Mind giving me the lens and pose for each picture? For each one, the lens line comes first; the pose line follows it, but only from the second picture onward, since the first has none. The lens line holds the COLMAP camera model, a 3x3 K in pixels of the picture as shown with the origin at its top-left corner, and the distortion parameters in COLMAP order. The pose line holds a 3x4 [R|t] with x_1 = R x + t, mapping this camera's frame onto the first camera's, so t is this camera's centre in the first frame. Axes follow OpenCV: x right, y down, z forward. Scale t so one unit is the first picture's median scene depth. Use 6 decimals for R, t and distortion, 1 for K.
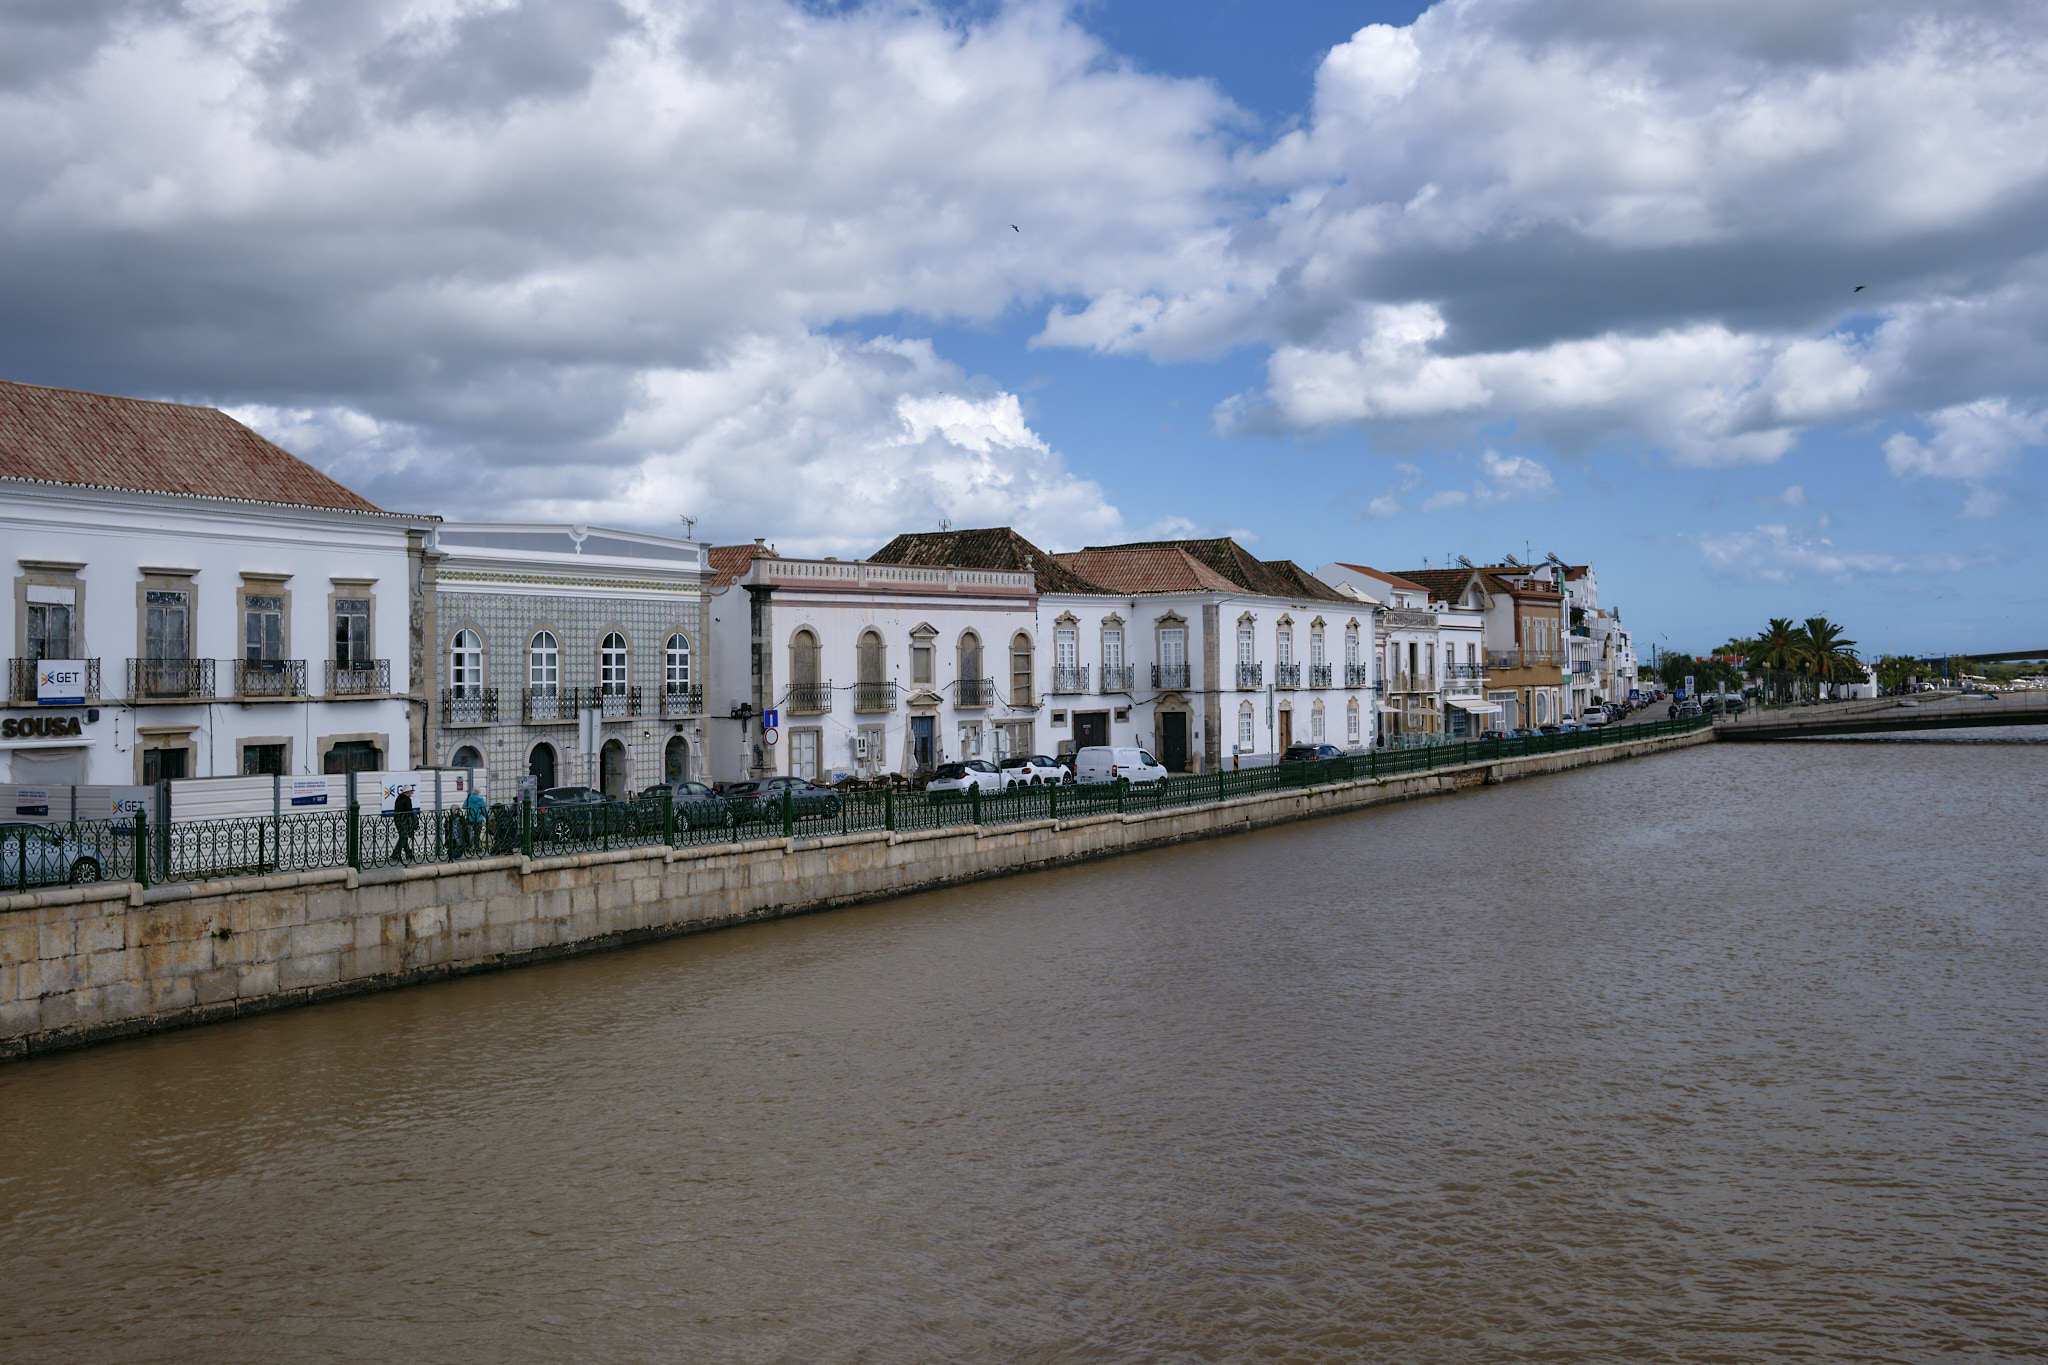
lens RADIAL K [[2027.8, 0, 1047.0], [0, 2027.8, 674.8], [0, 0, 1]] dist [-0.065283, 0.157093]
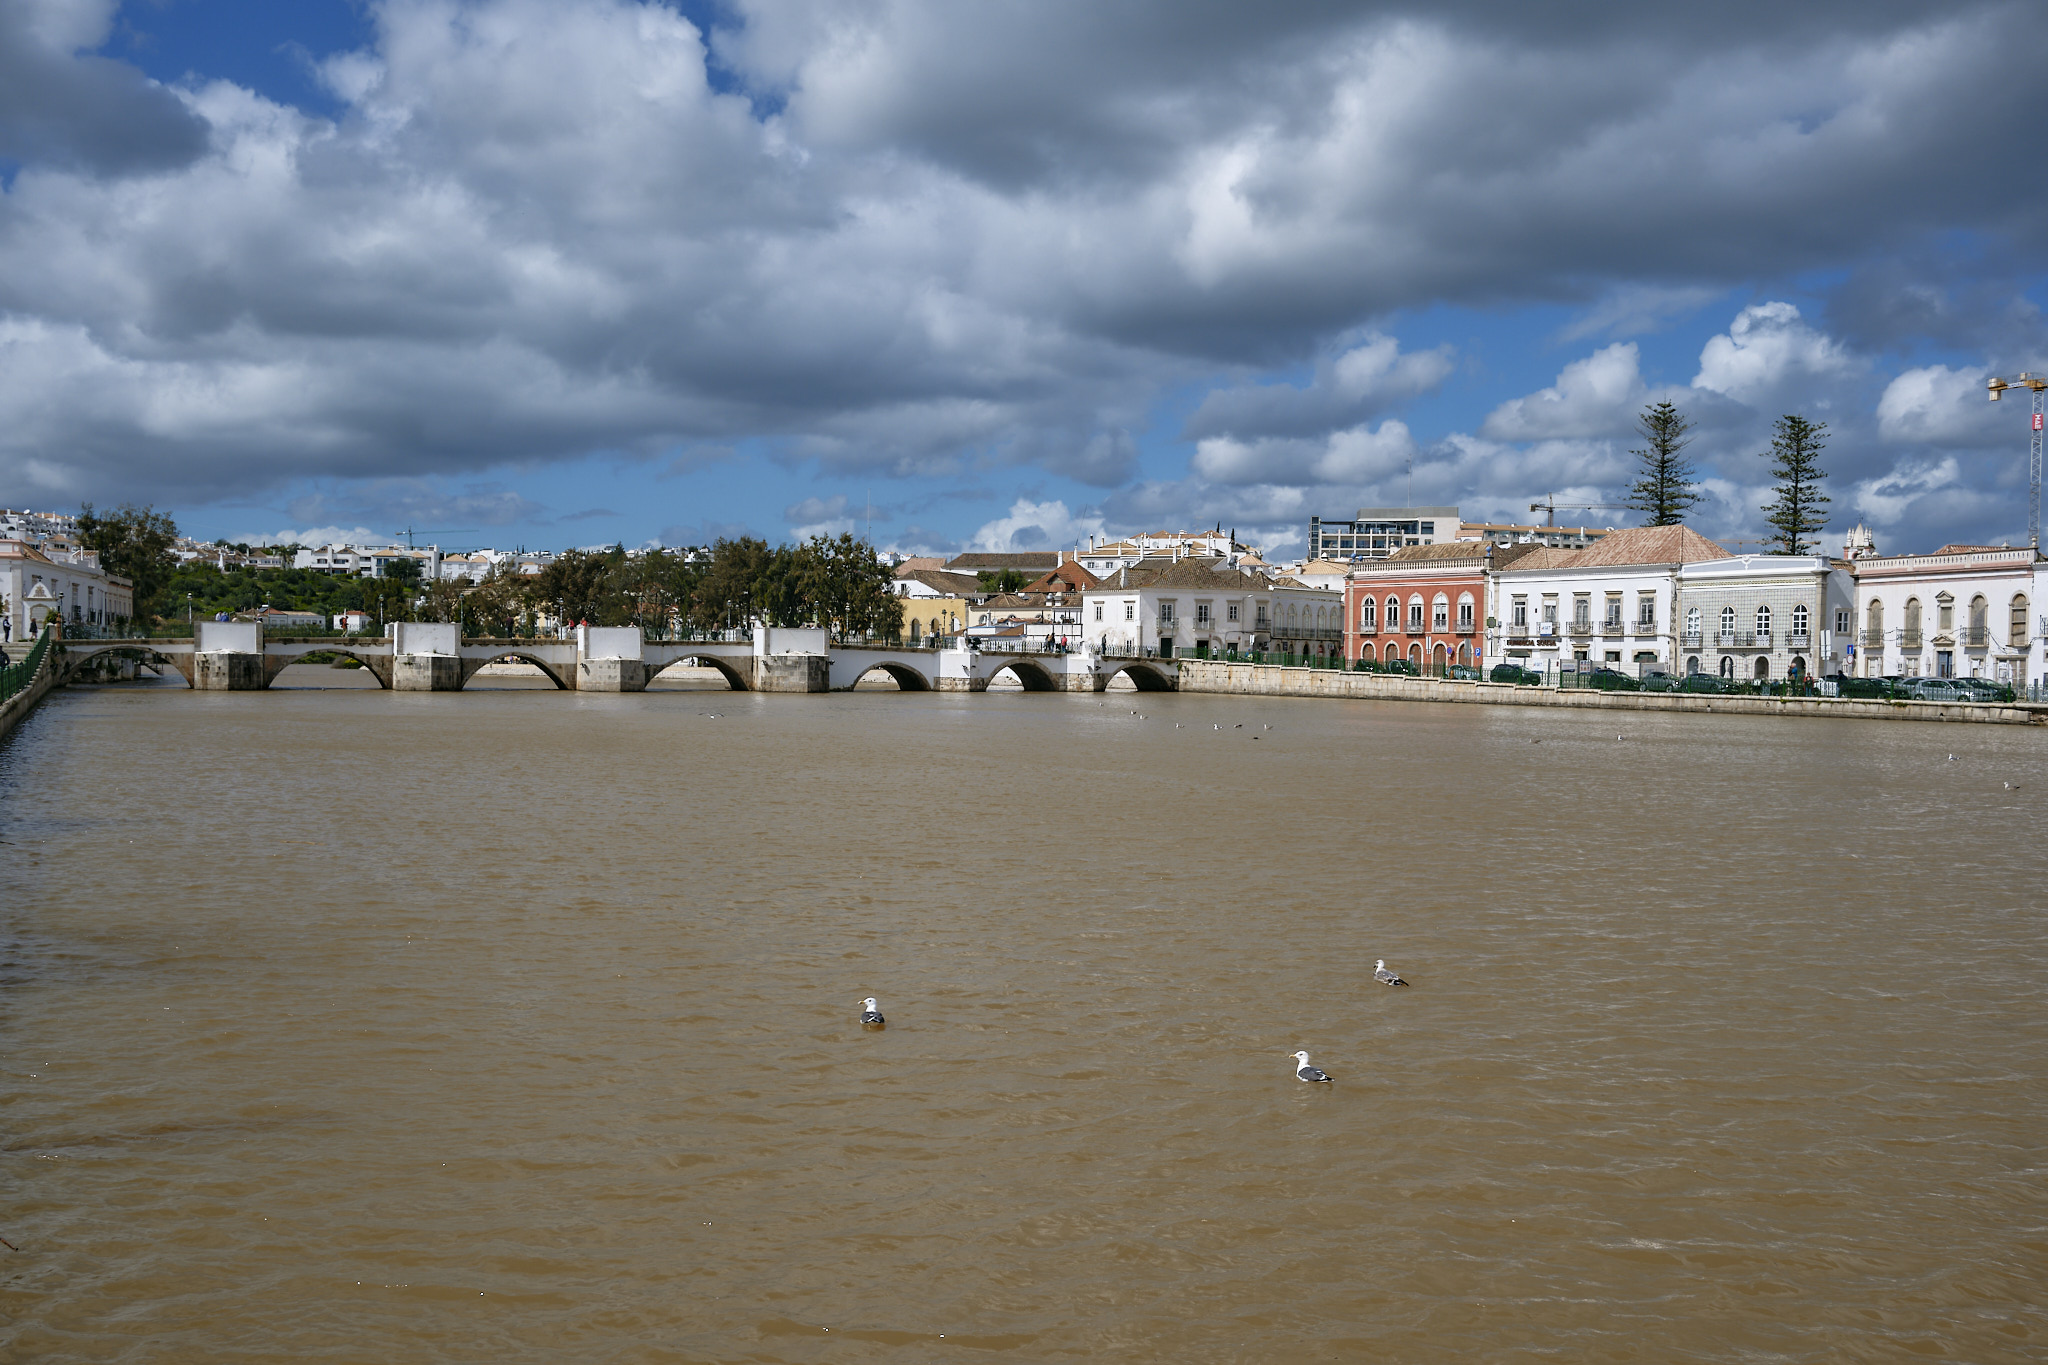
lens RADIAL K [[2039.1, 0, 1024.0], [0, 2039.1, 682.5], [0, 0, 1]] dist [-0.067749, 0.166359]
pose [[-0.591899, 0.017252, -0.805828, 2.068208], [-0.000436, 0.999764, 0.021724, 0.014557], [0.806012, 0.013210, -0.591751, 1.730313]]
